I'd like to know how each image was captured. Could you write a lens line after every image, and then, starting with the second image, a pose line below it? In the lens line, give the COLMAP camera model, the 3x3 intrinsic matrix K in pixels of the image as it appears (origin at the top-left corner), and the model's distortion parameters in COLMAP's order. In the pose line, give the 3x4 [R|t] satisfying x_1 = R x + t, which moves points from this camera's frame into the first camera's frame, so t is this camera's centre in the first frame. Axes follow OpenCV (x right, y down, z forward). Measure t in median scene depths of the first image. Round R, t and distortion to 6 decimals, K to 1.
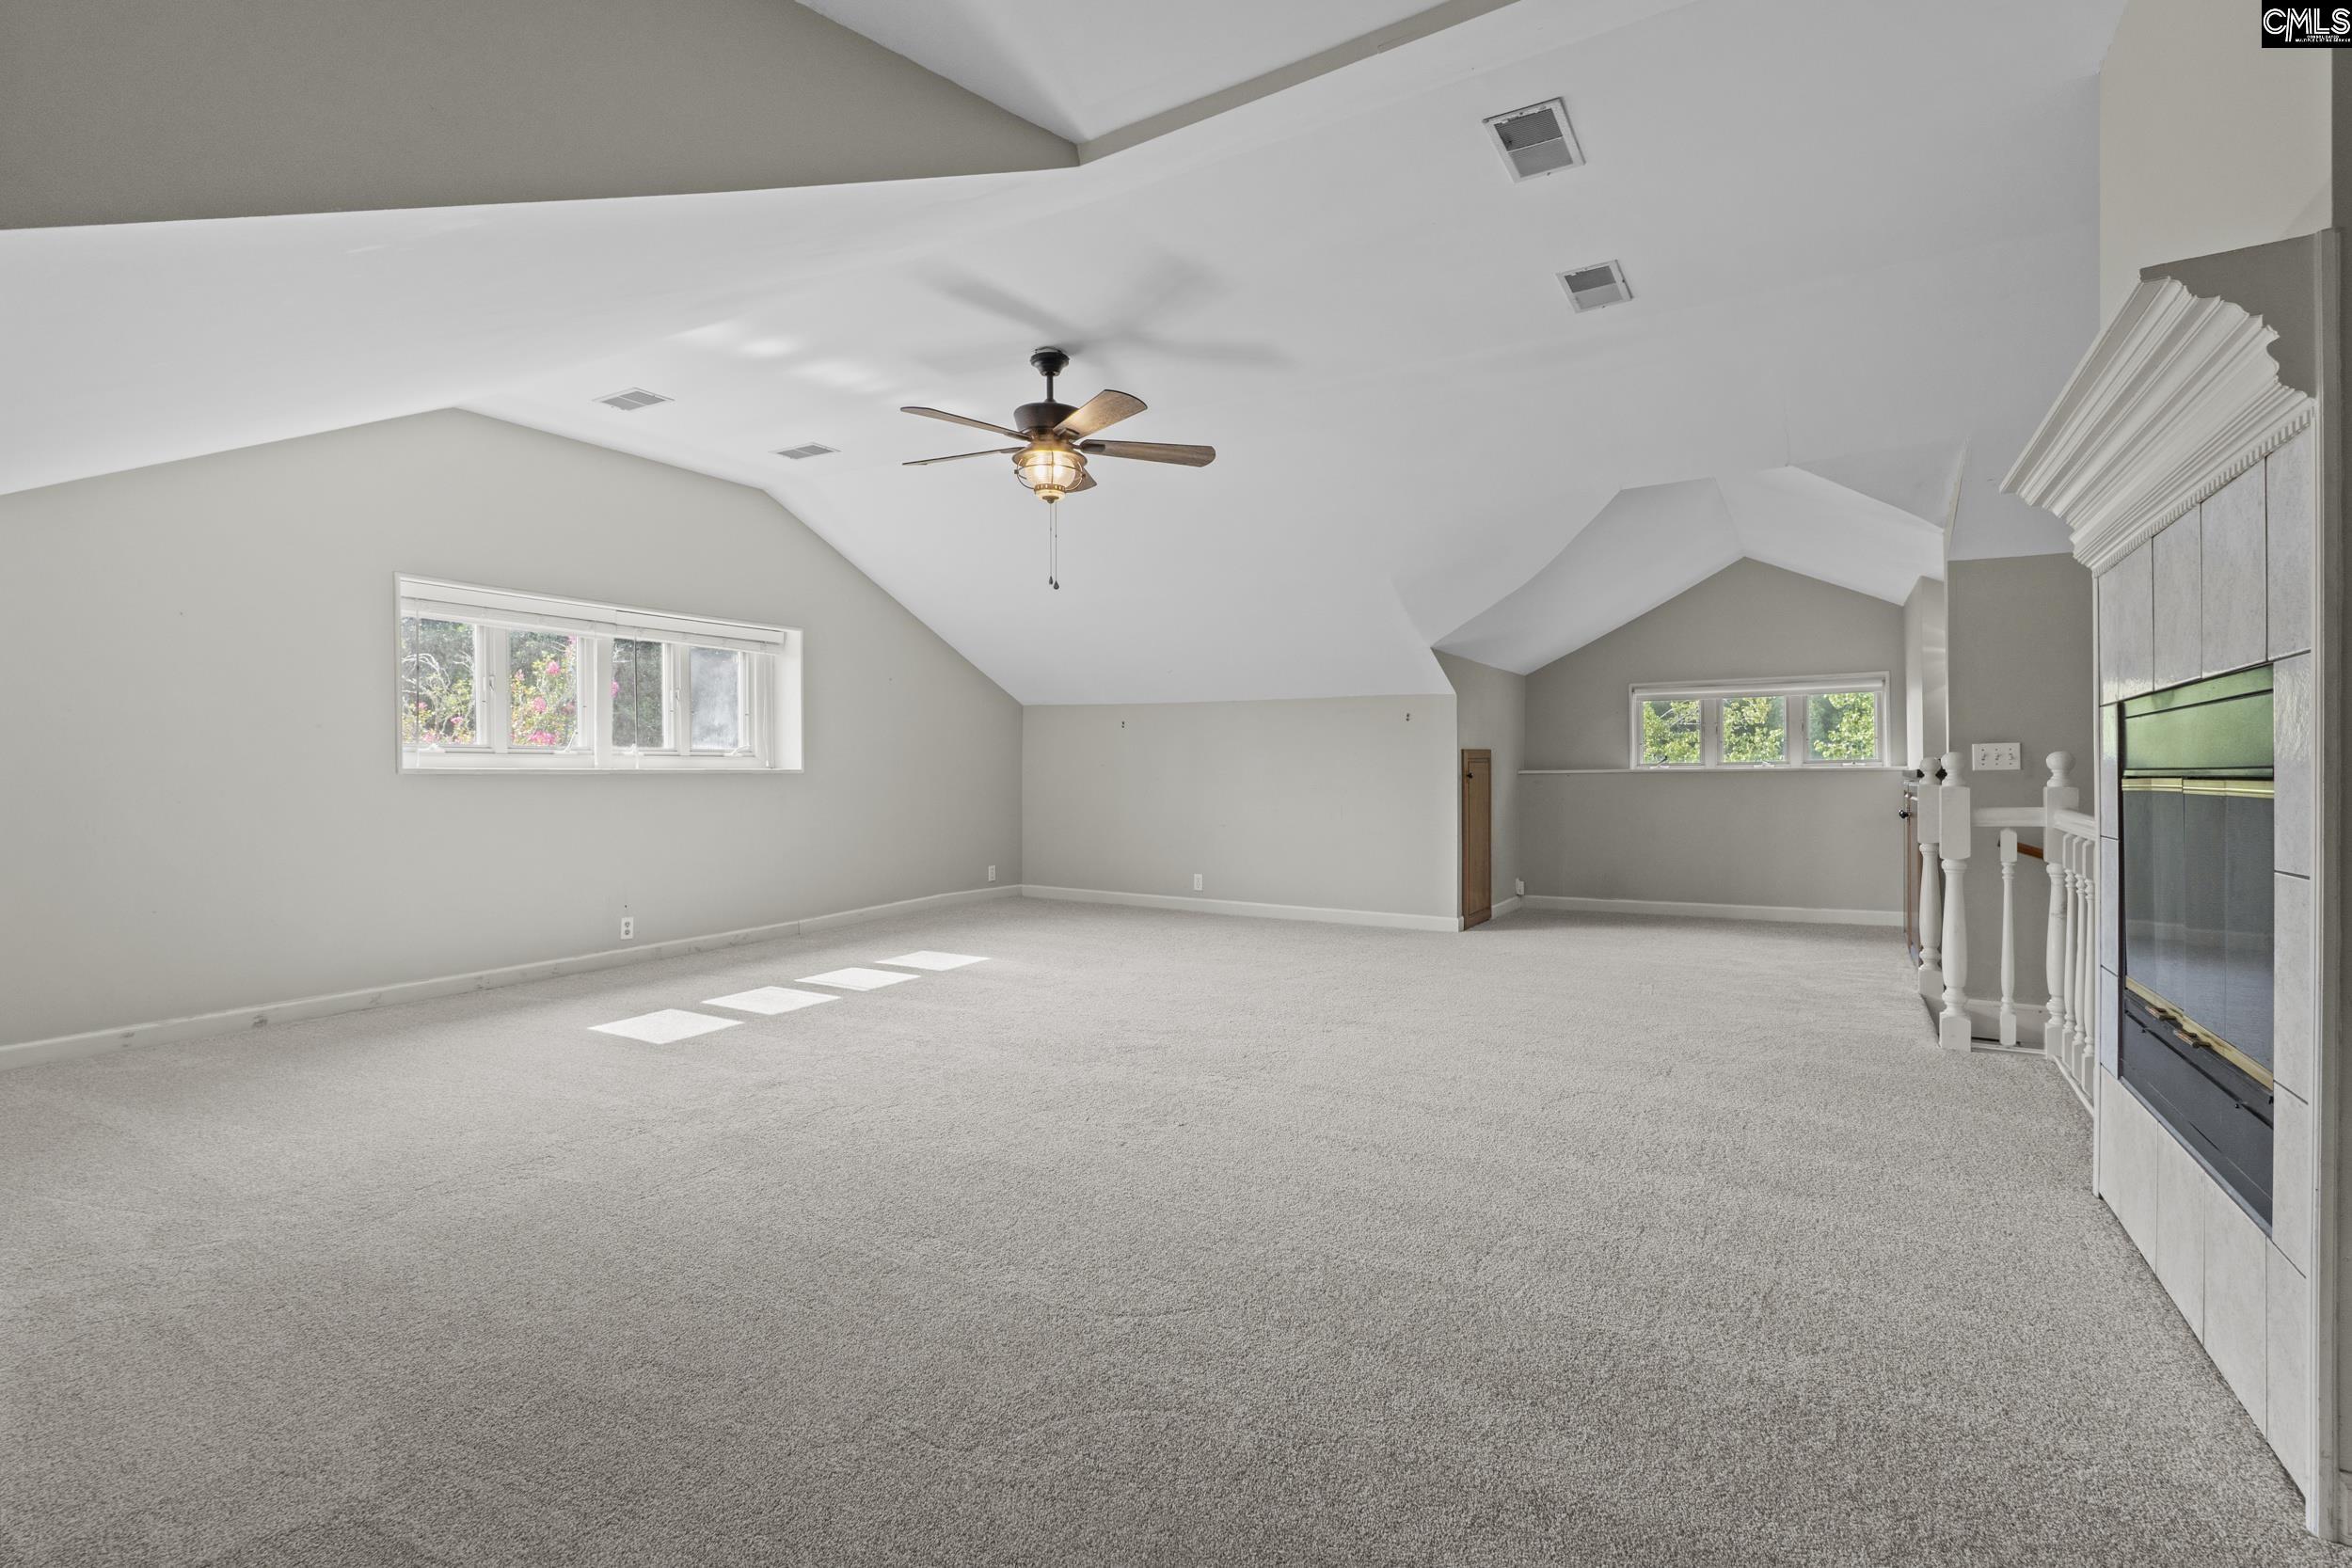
lens RADIAL K [[1092.7, 0, 1159.2], [0, 1092.7, 764.5], [0, 0, 1]] dist [-0.002840, -0.000275]
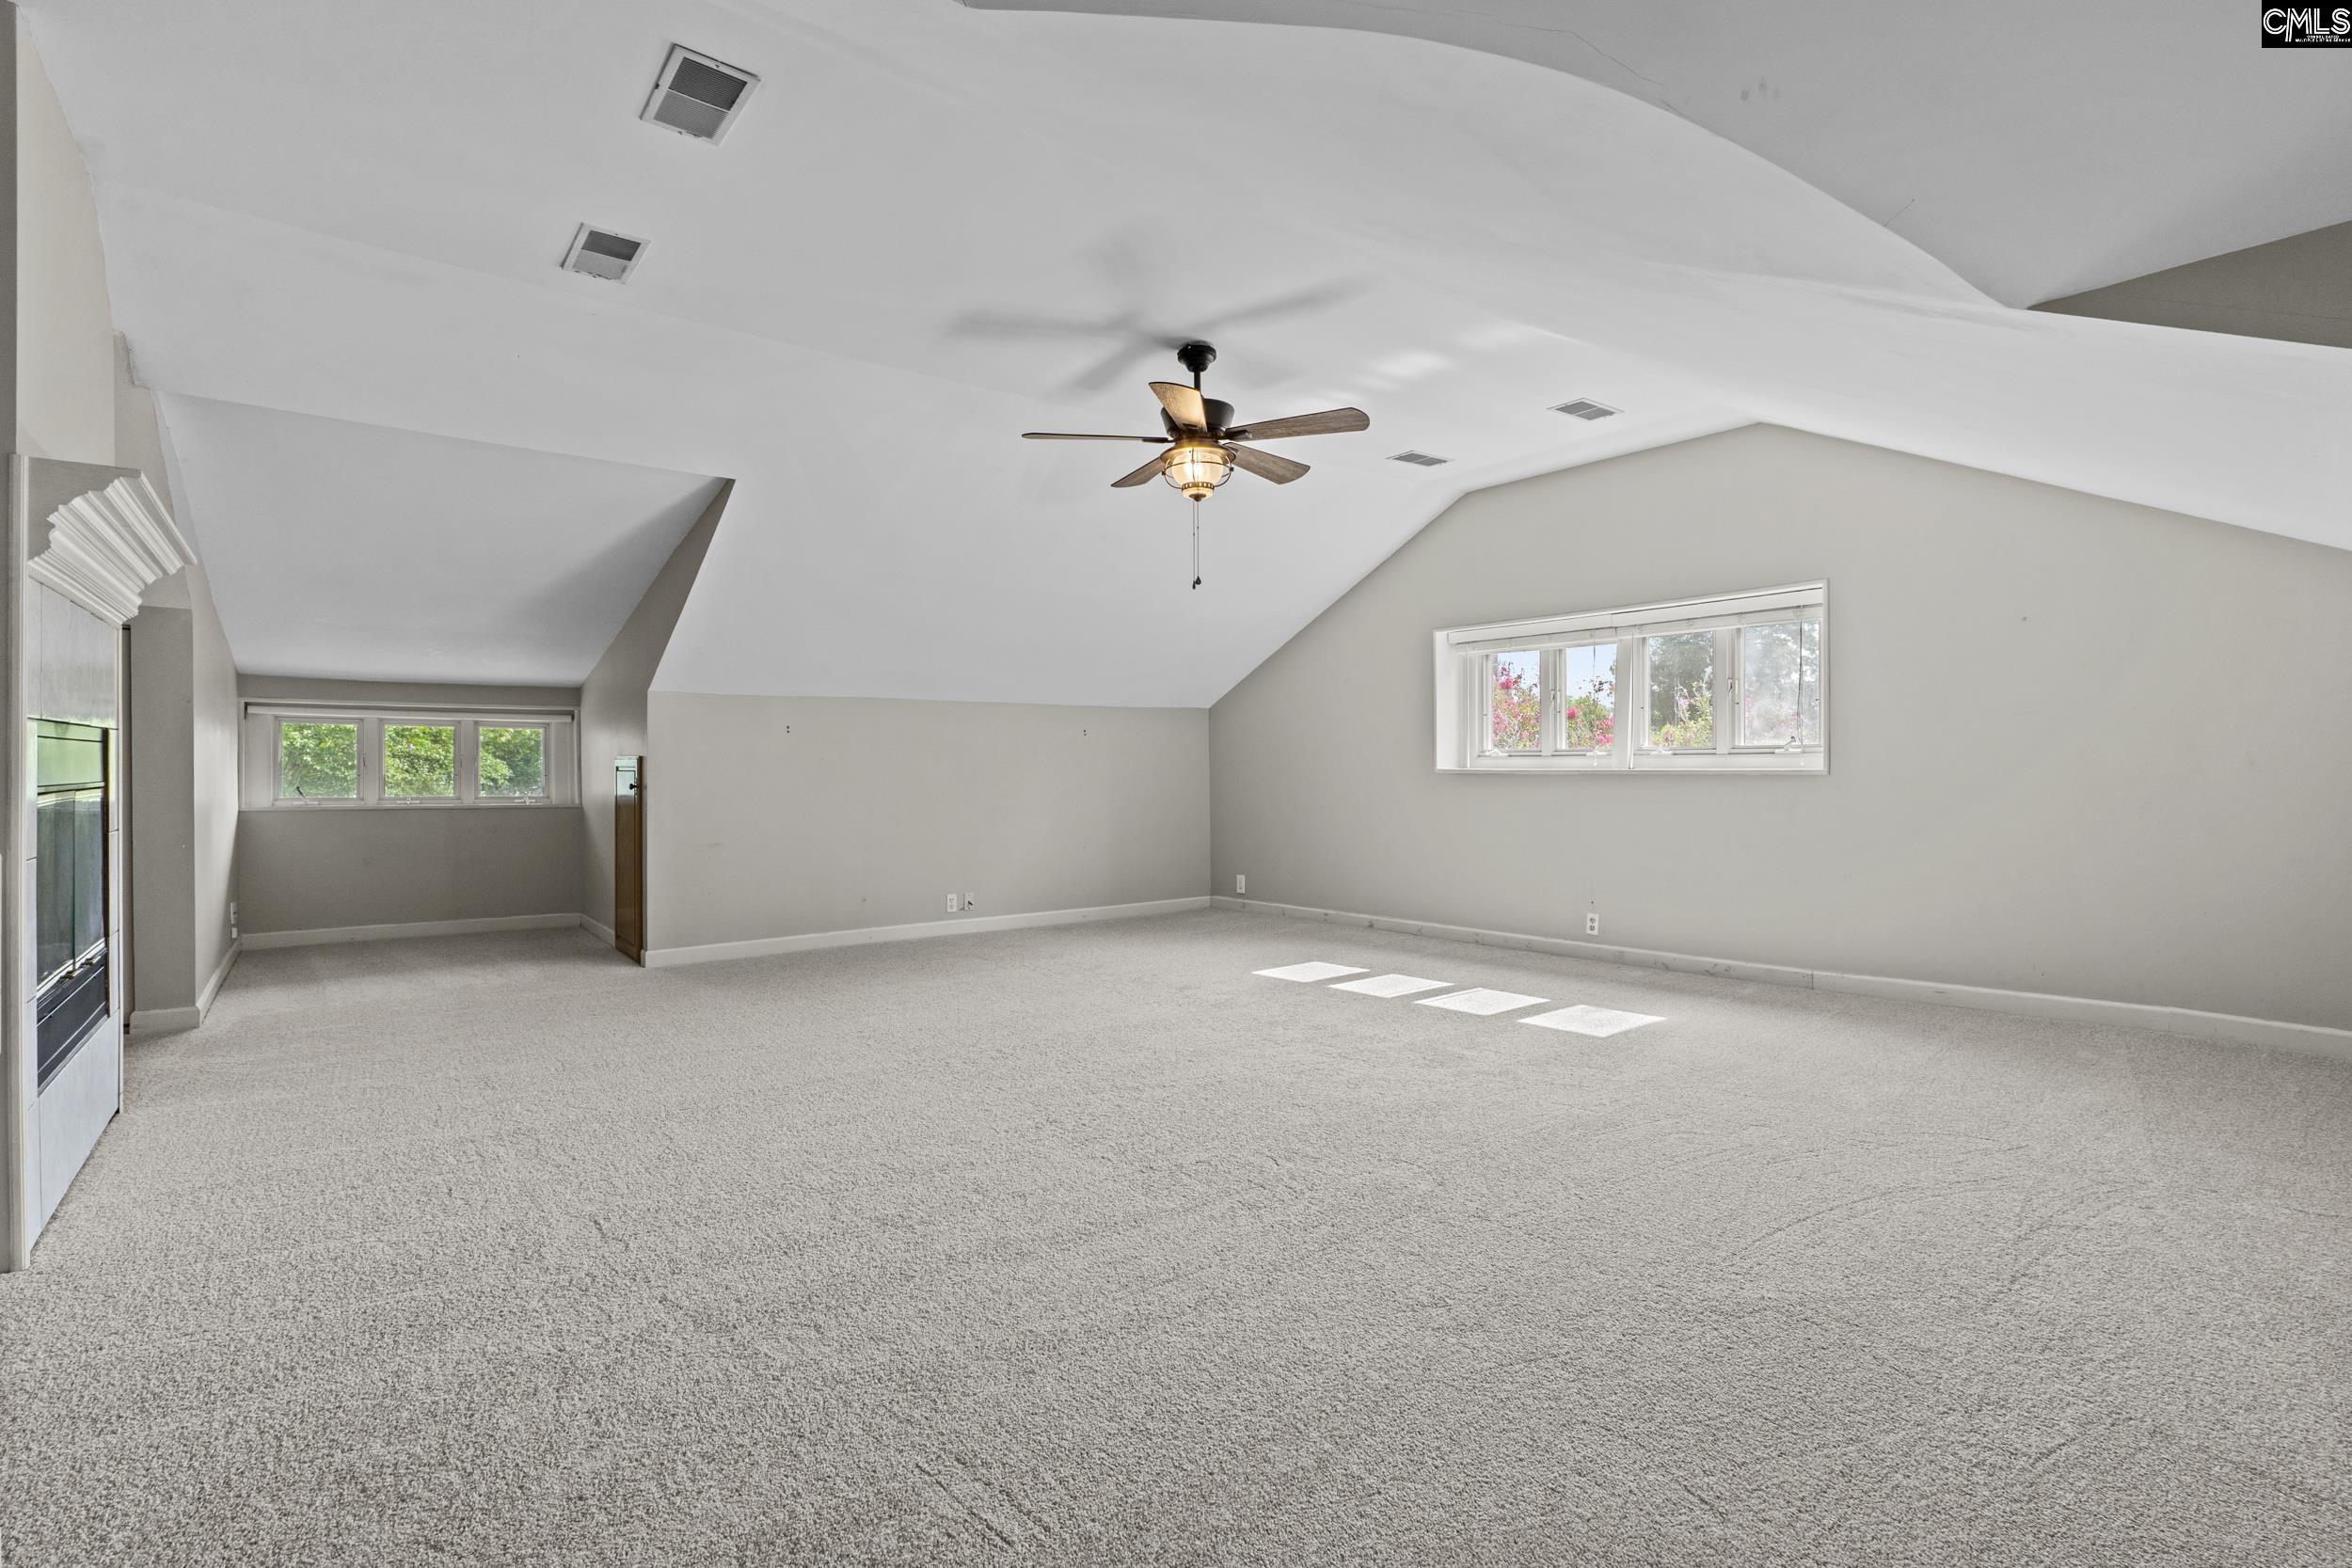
lens RADIAL K [[1076.8, 0, 1174.6], [0, 1076.8, 771.0], [0, 0, 1]] dist [-0.003049, -0.000292]
pose [[-0.351031, 0.016094, -0.936225, 0.913675], [0.019772, 0.999757, 0.009772, -0.019527], [0.936155, -0.015081, -0.351264, 1.495851]]
